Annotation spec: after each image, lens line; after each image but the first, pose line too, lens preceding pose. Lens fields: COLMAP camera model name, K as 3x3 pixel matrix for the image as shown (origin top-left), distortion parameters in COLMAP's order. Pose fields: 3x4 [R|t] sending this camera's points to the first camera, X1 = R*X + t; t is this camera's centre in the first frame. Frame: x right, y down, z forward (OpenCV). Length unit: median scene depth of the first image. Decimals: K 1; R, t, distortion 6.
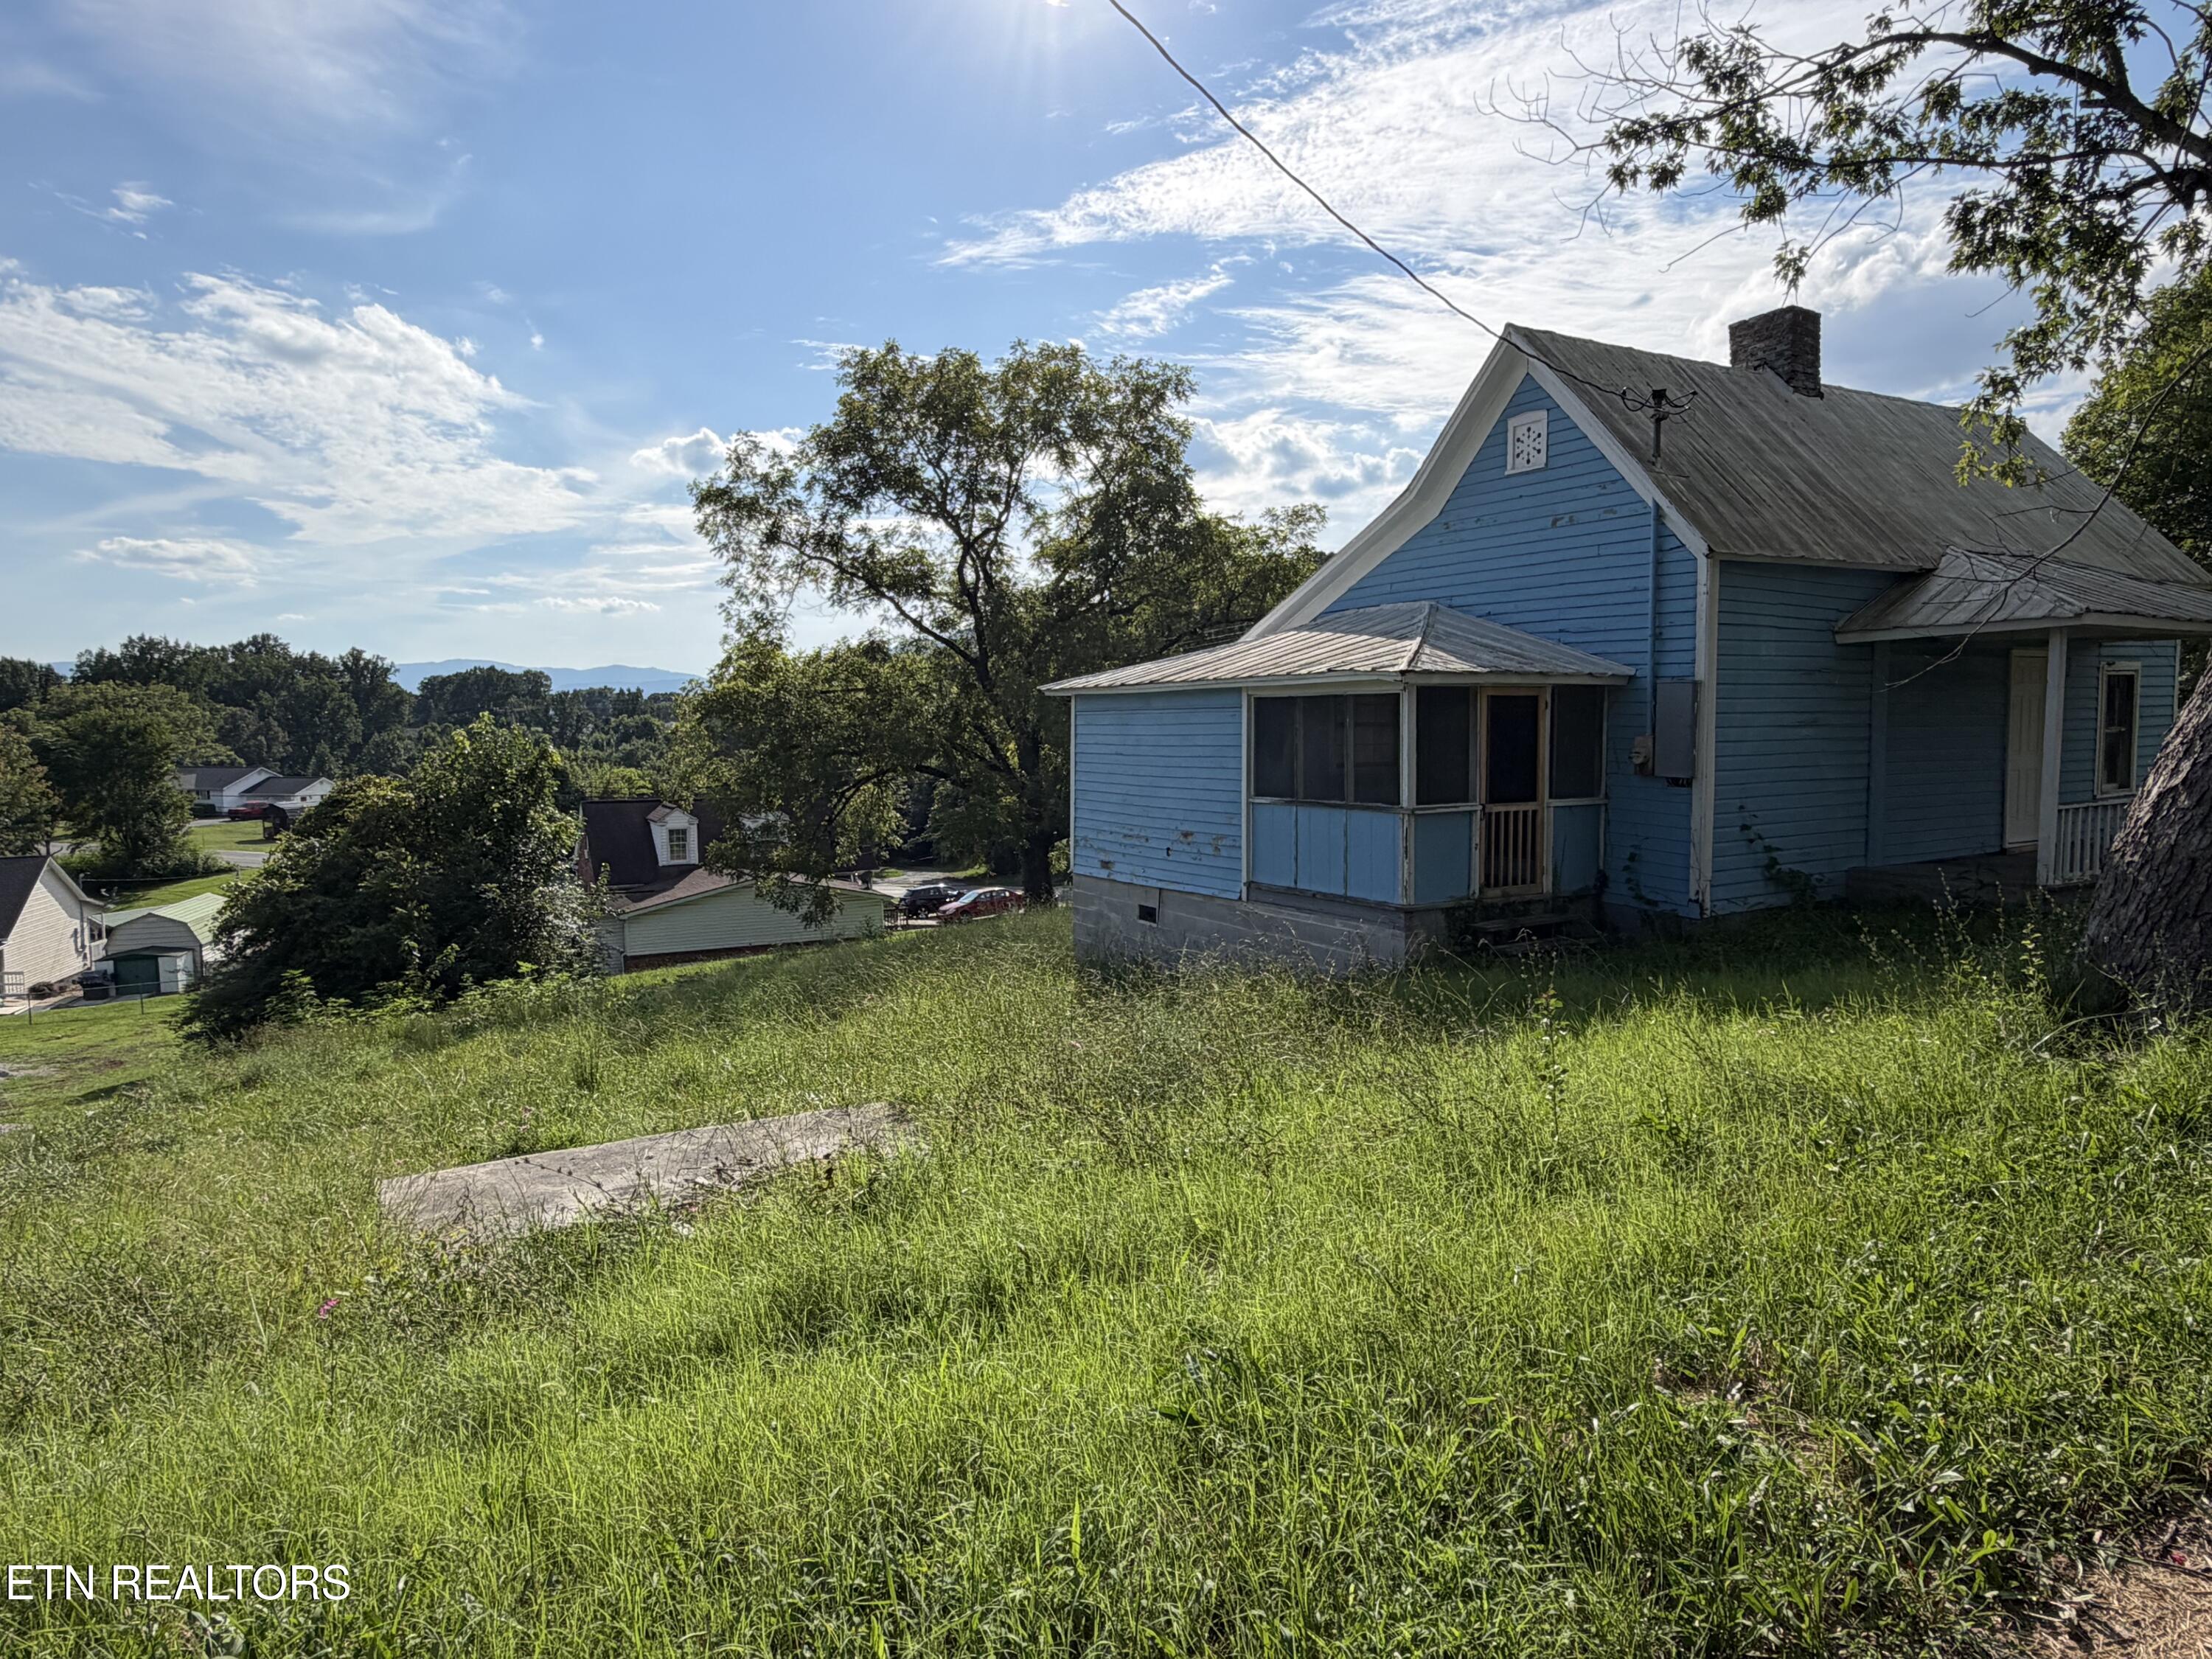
lens RADIAL K [[1337.2, 0, 1056.3], [0, 1337.2, 828.2], [0, 0, 1]] dist [-0.004415, 0.000378]
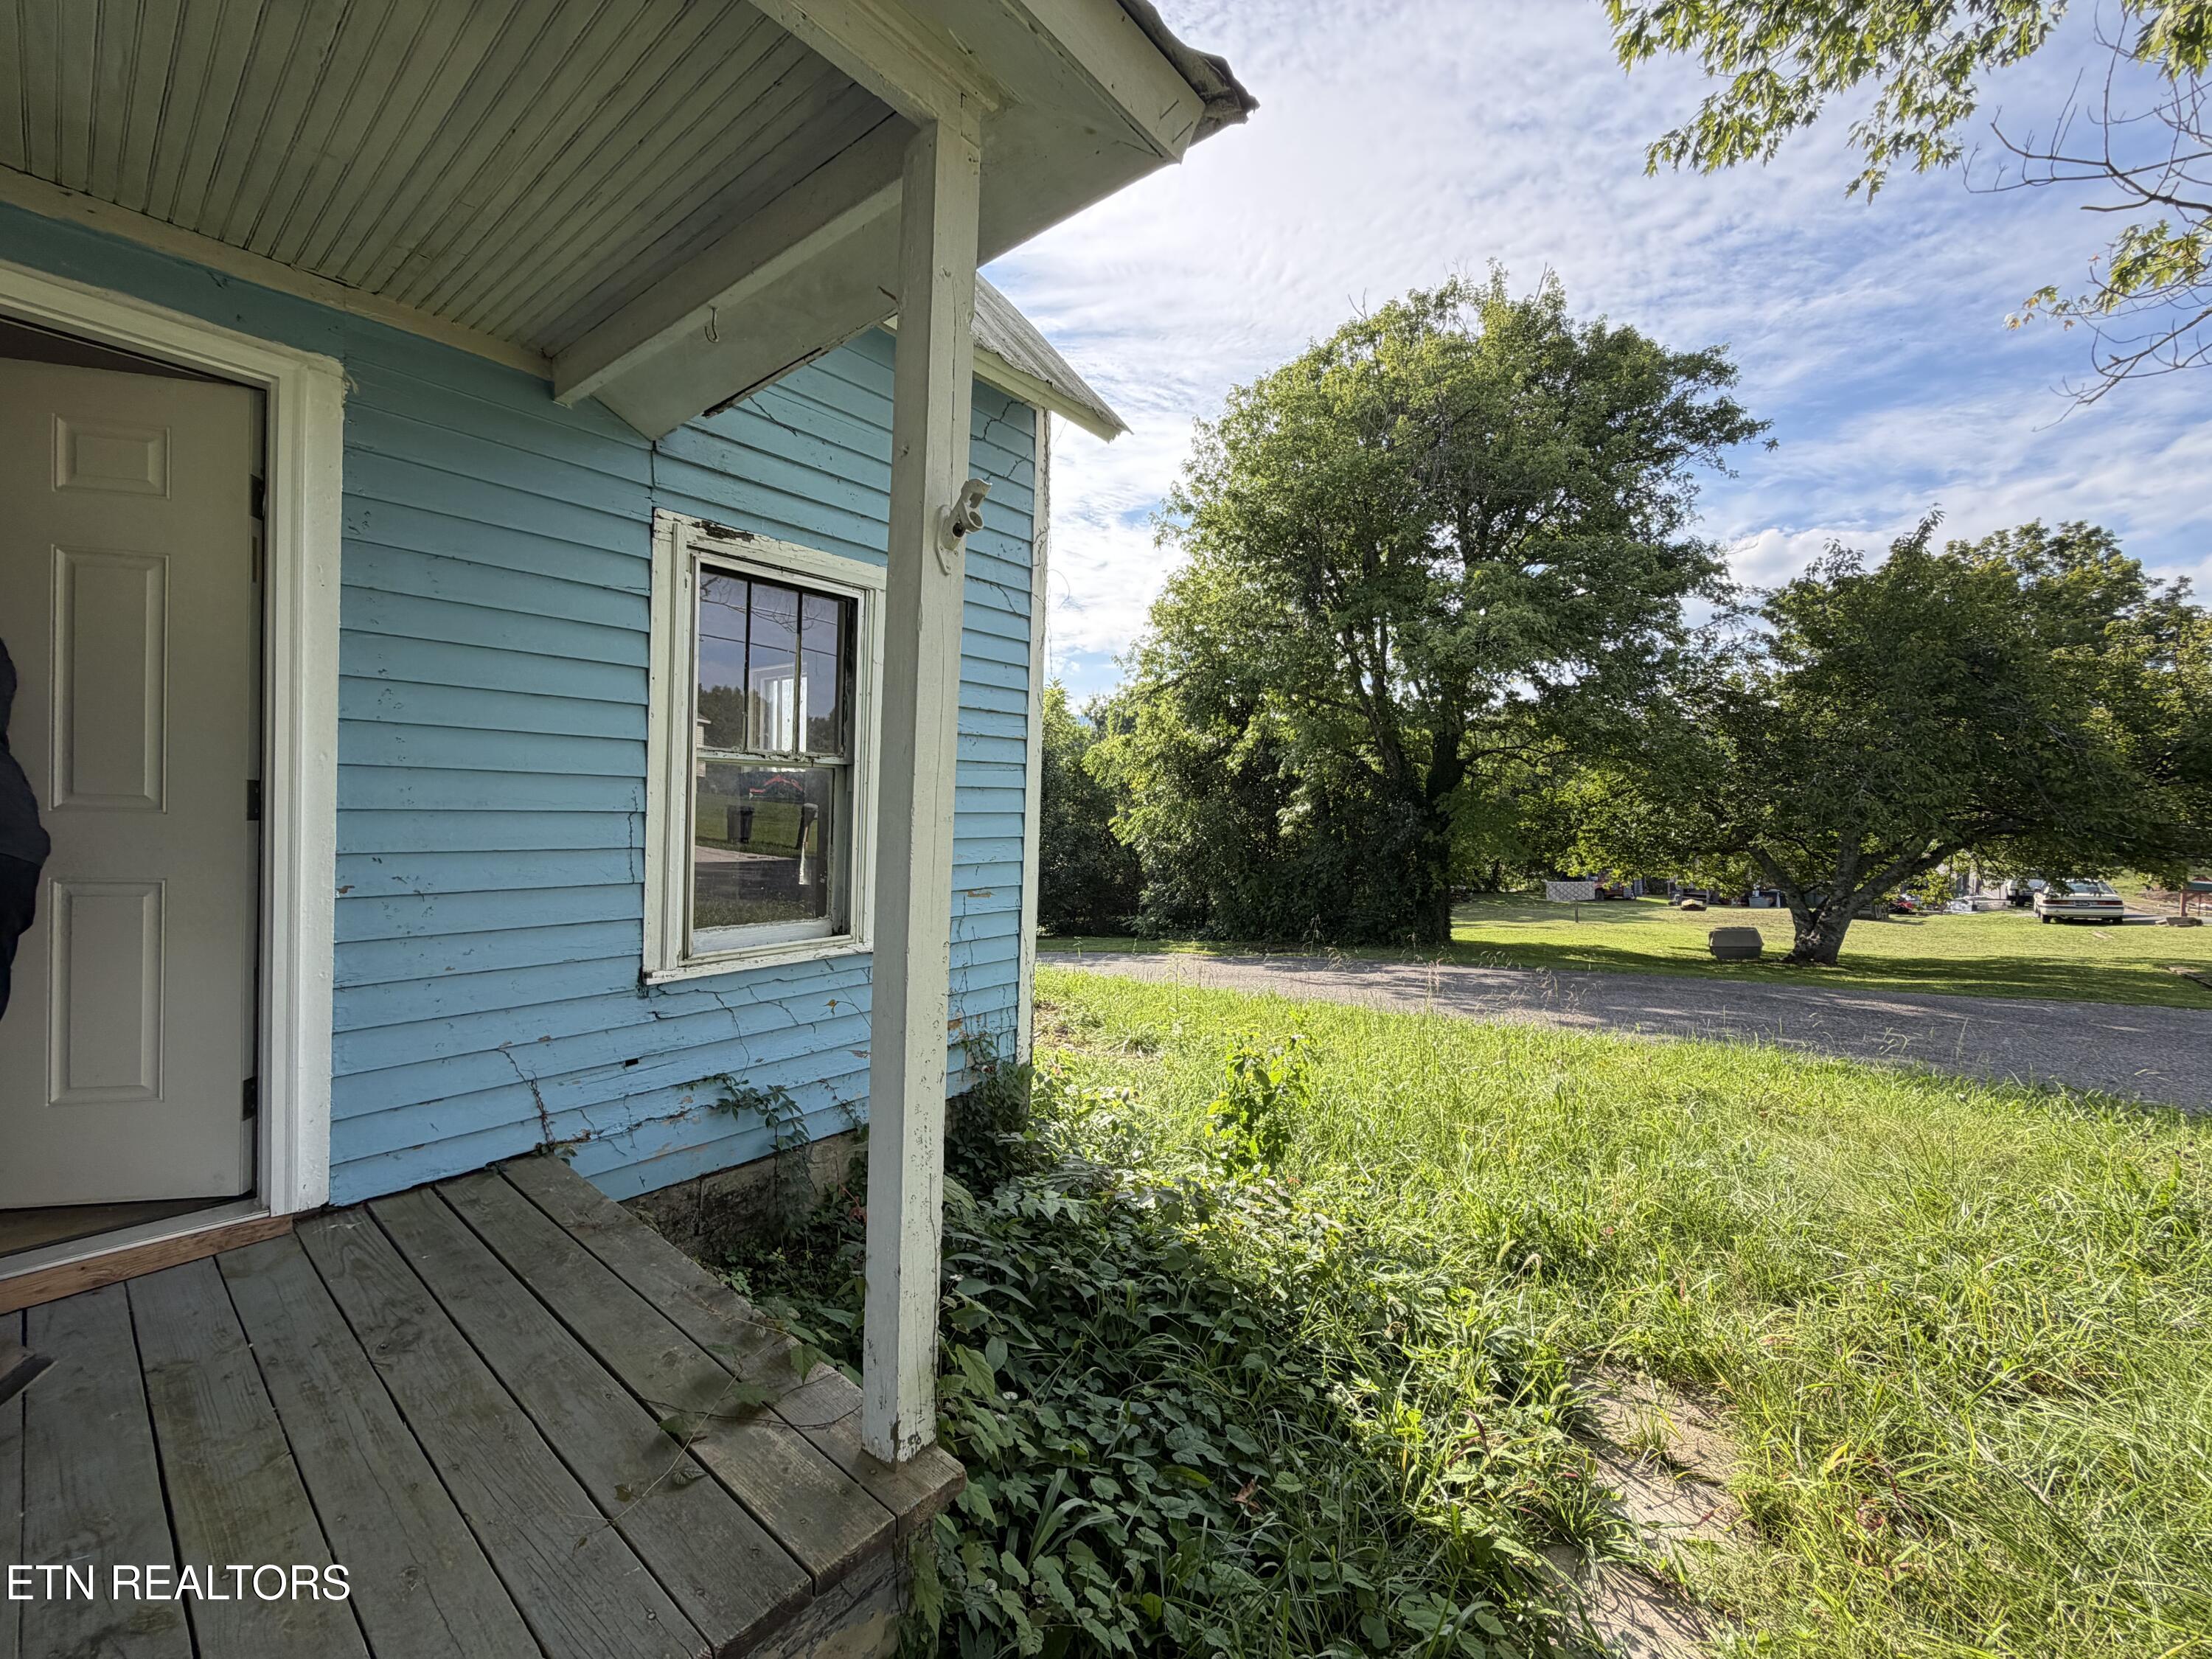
lens RADIAL K [[882.1, 0, 1093.1], [0, 882.1, 827.3], [0, 0, 1]] dist [-0.001301, 0.000495]
pose [[0.925914, 0.037745, 0.375843, 0.315098], [-0.018249, 0.998303, -0.055300, -0.018814], [-0.377293, 0.044344, 0.925032, 0.312417]]
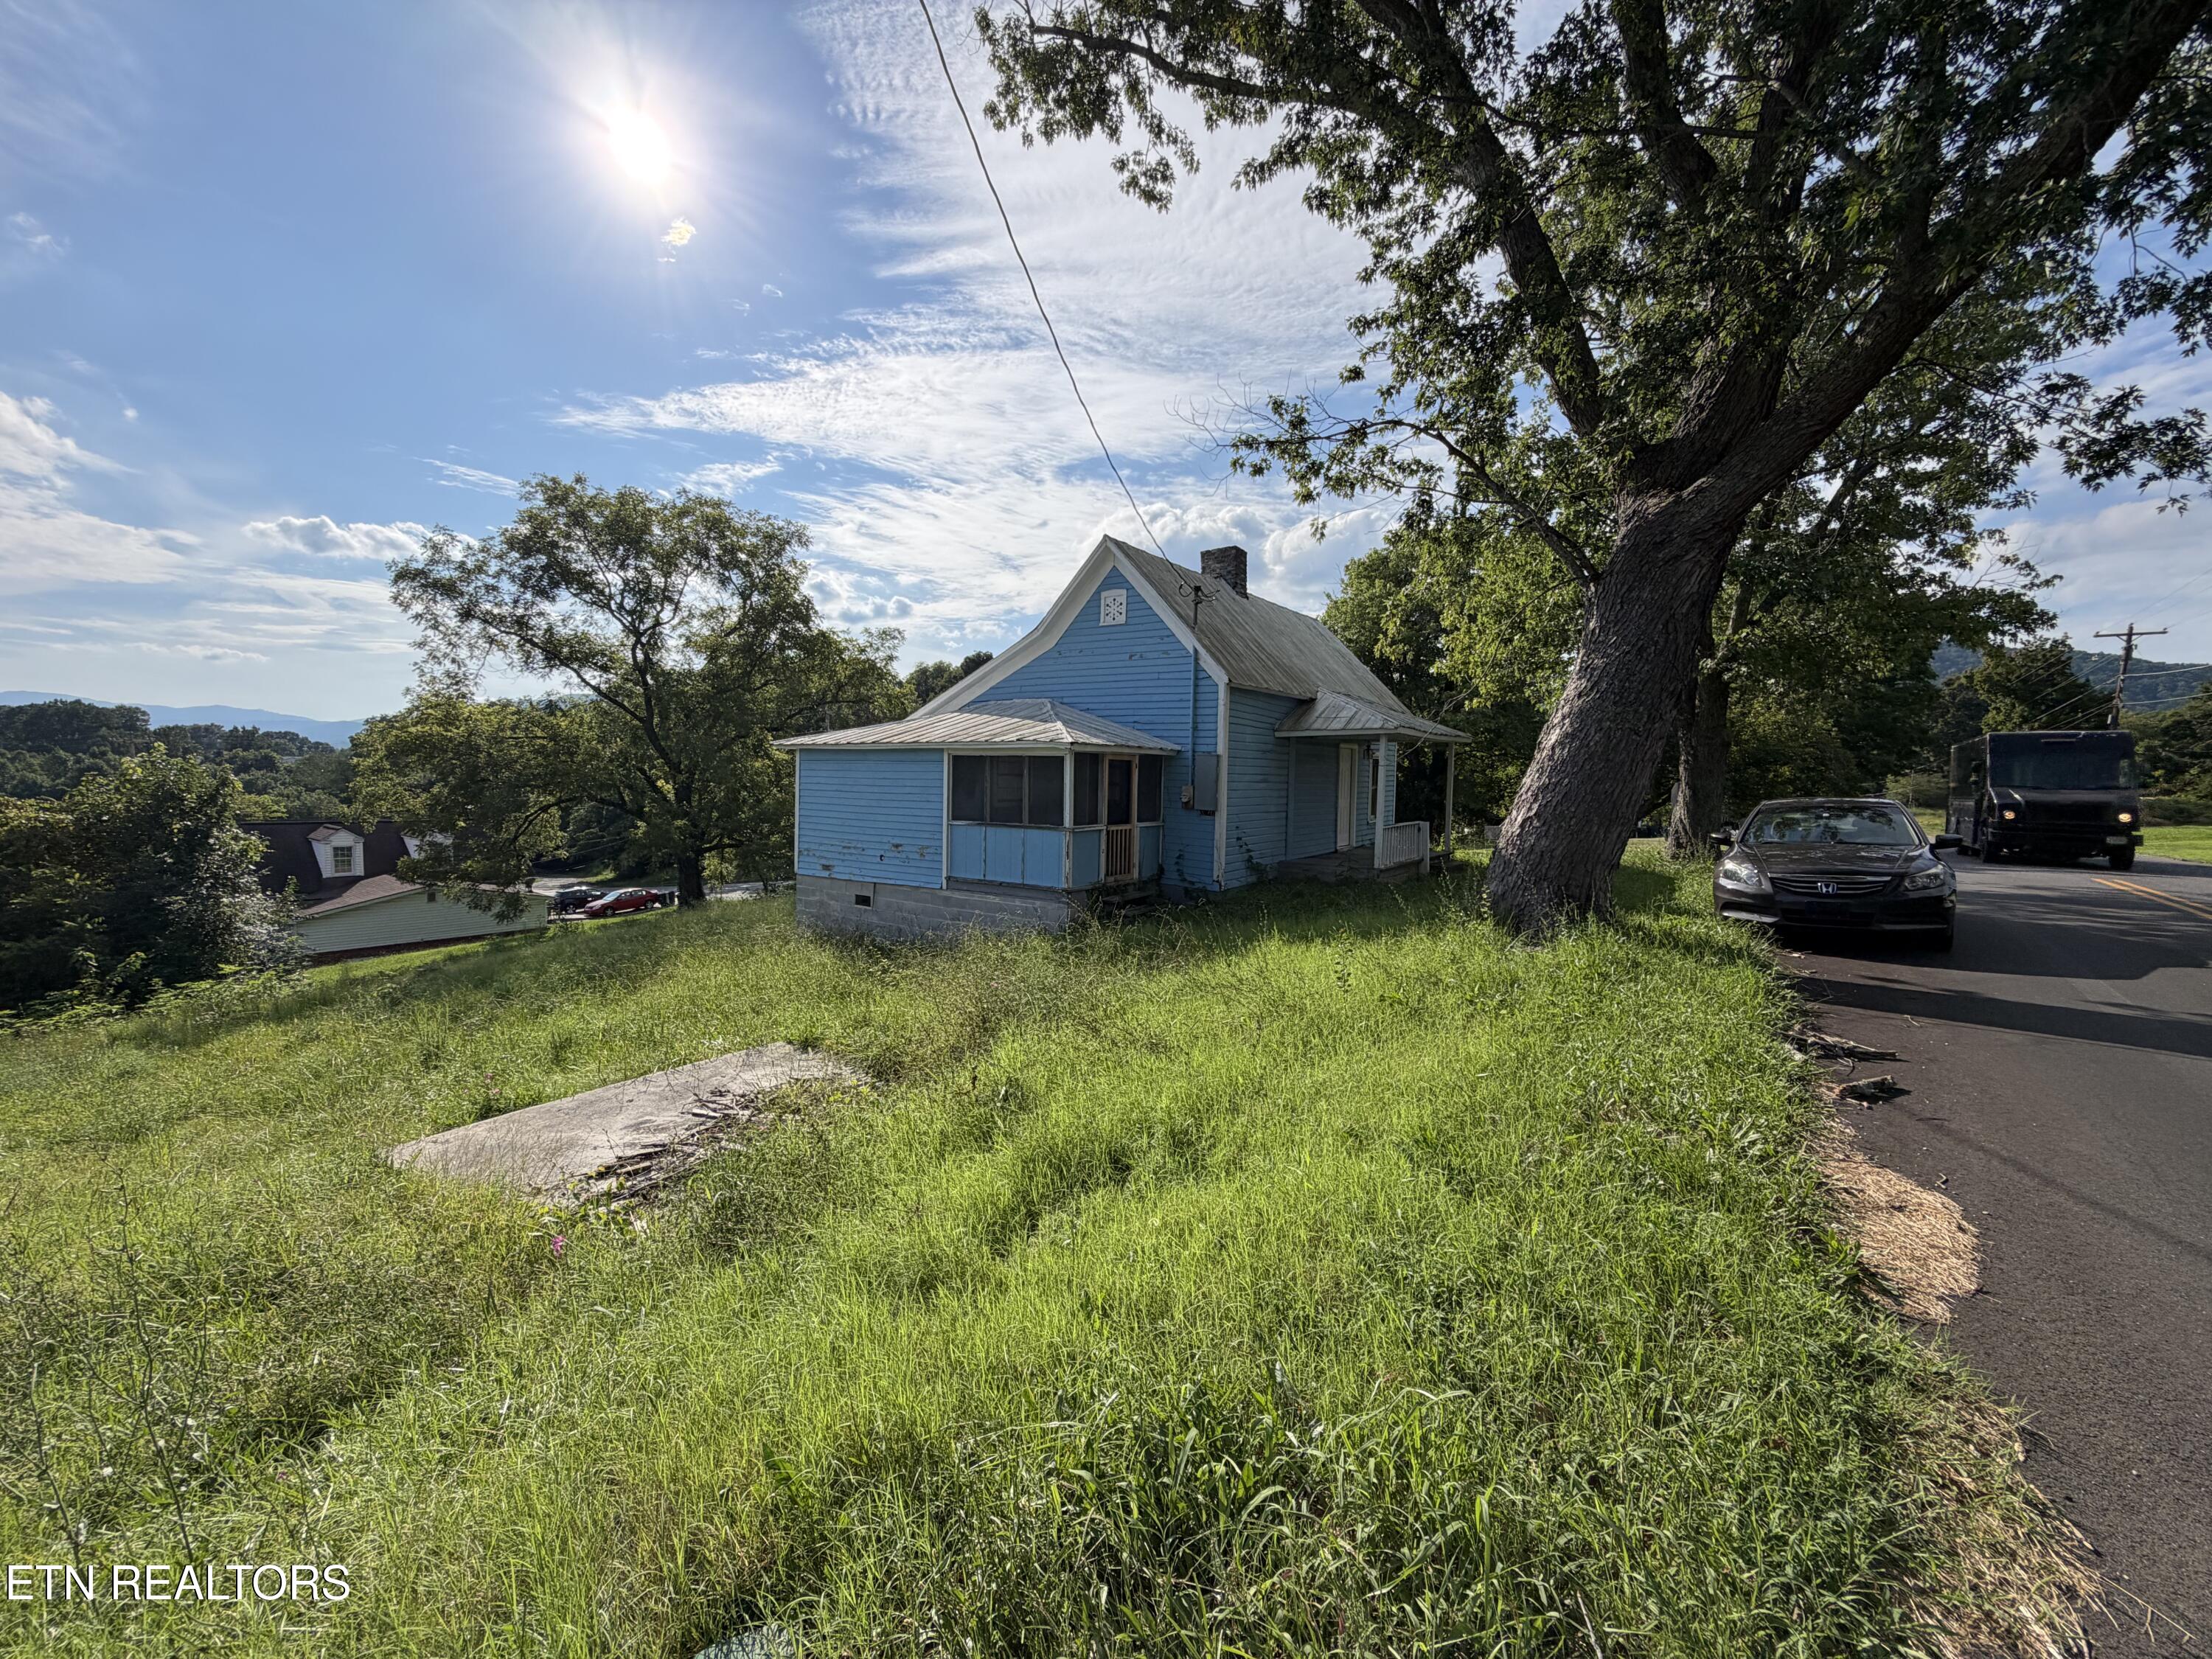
lens RADIAL K [[882.1, 0, 1093.1], [0, 882.1, 827.3], [0, 0, 1]] dist [-0.001301, 0.000495]
pose [[0.905783, 0.000428, 0.423742, -0.048333], [0.006728, 0.999859, -0.015391, 0.000267], [-0.423689, 0.016791, 0.905652, 0.008744]]
